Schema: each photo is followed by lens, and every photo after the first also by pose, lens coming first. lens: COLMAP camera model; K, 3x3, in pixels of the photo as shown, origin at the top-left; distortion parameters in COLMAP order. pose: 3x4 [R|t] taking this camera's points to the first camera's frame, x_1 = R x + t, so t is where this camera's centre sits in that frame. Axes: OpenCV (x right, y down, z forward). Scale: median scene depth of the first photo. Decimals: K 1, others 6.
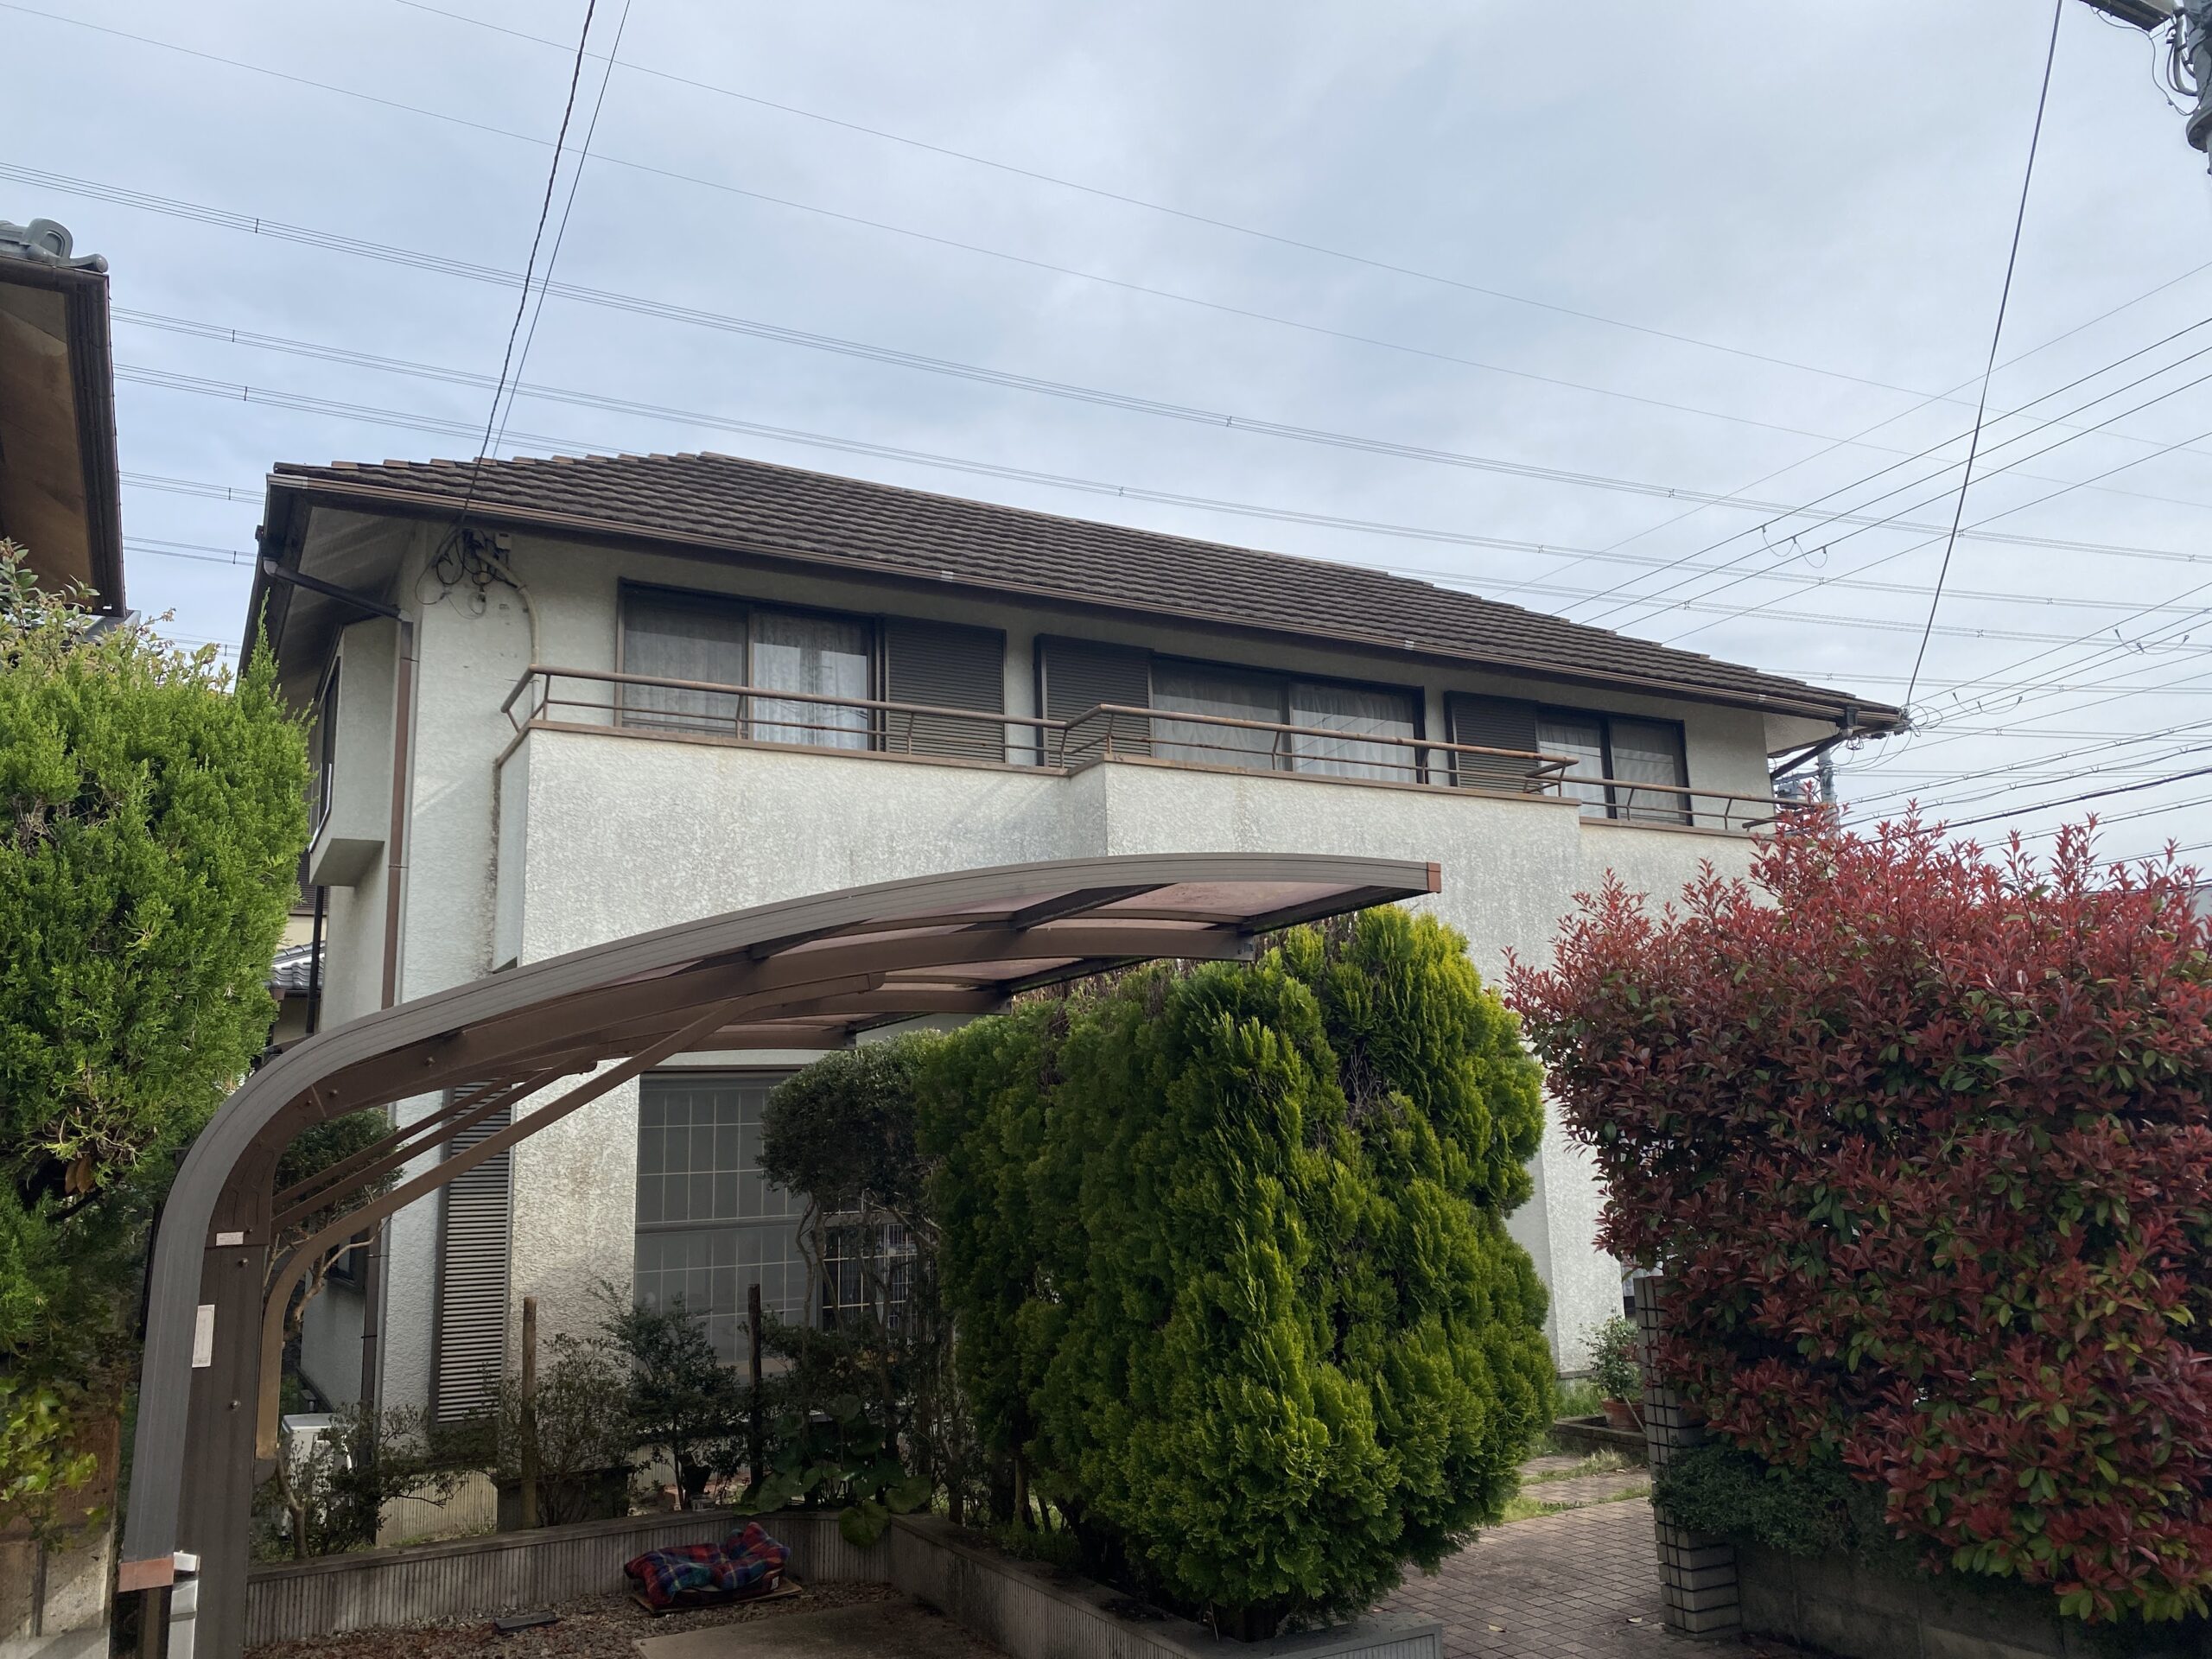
lens RADIAL K [[1685.0, 0, 1109.3], [0, 1685.0, 835.2], [0, 0, 1]] dist [0.035513, 0.003270]
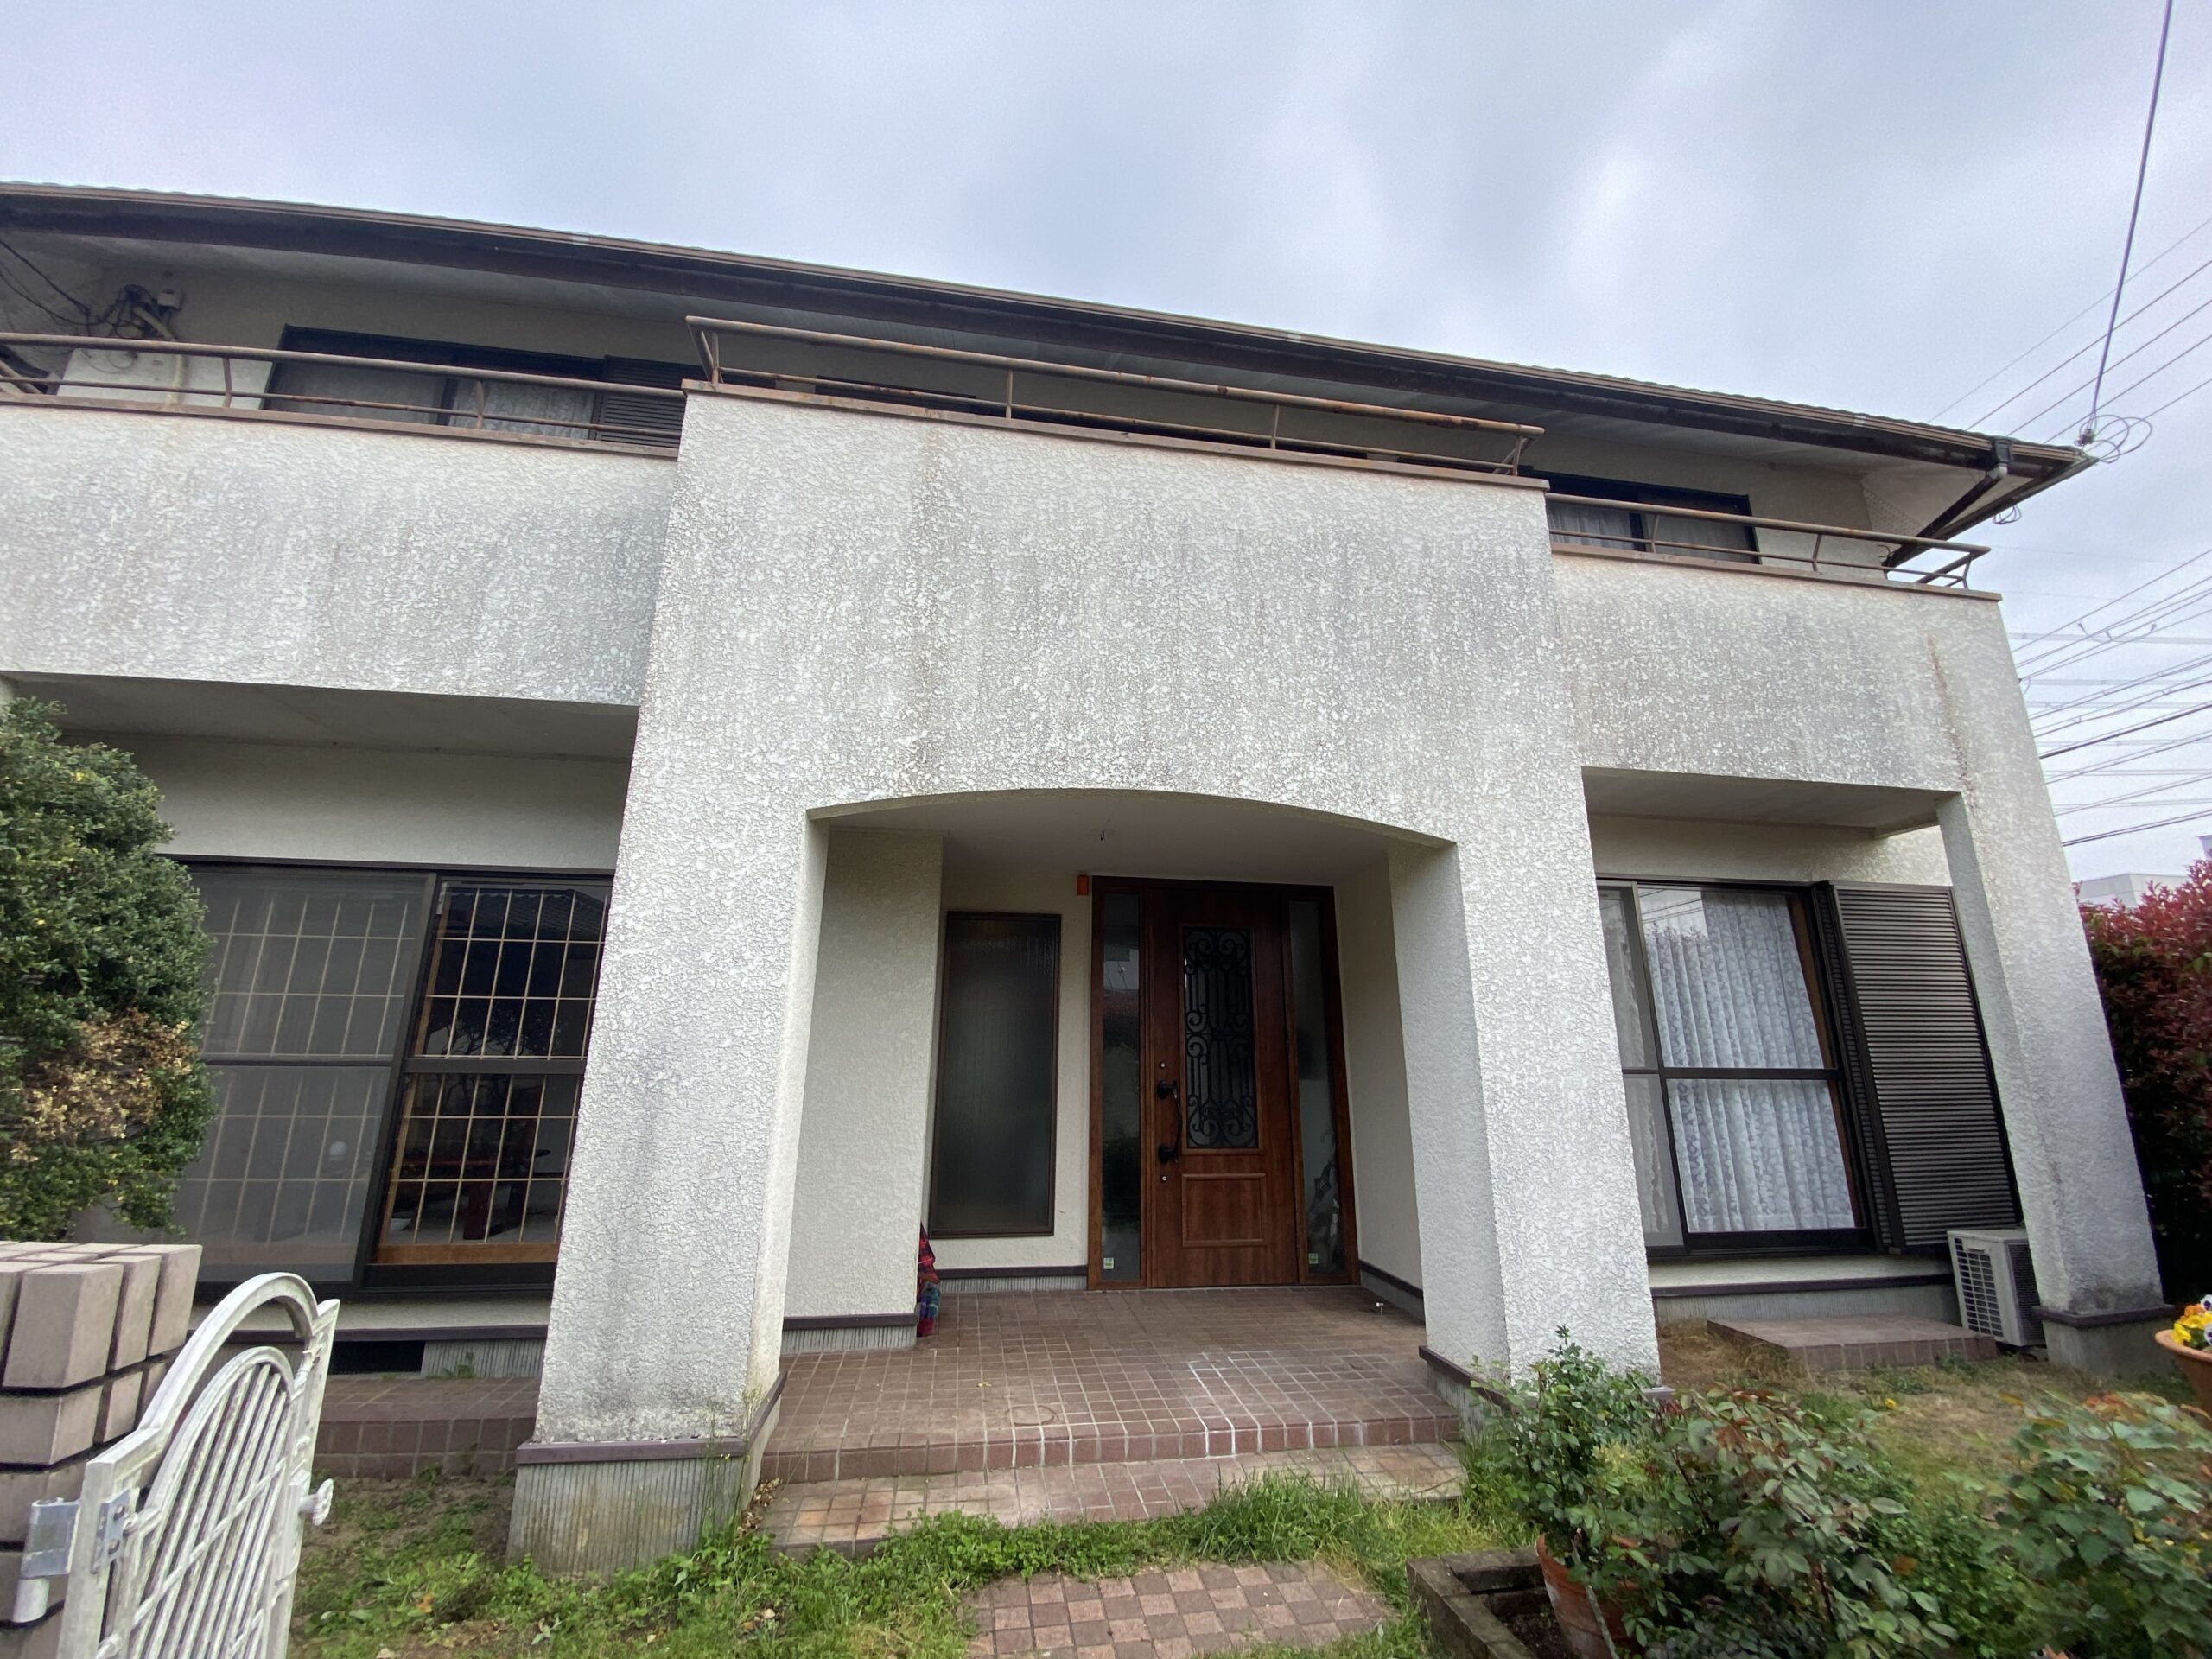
lens RADIAL K [[896.8, 0, 1110.9], [0, 896.8, 827.2], [0, 0, 1]] dist [0.012635, -0.017303]
pose [[0.944728, -0.048046, -0.324316, 0.285199], [0.026371, 0.997135, -0.070903, 0.171153], [0.326794, 0.058431, 0.943288, 0.783292]]
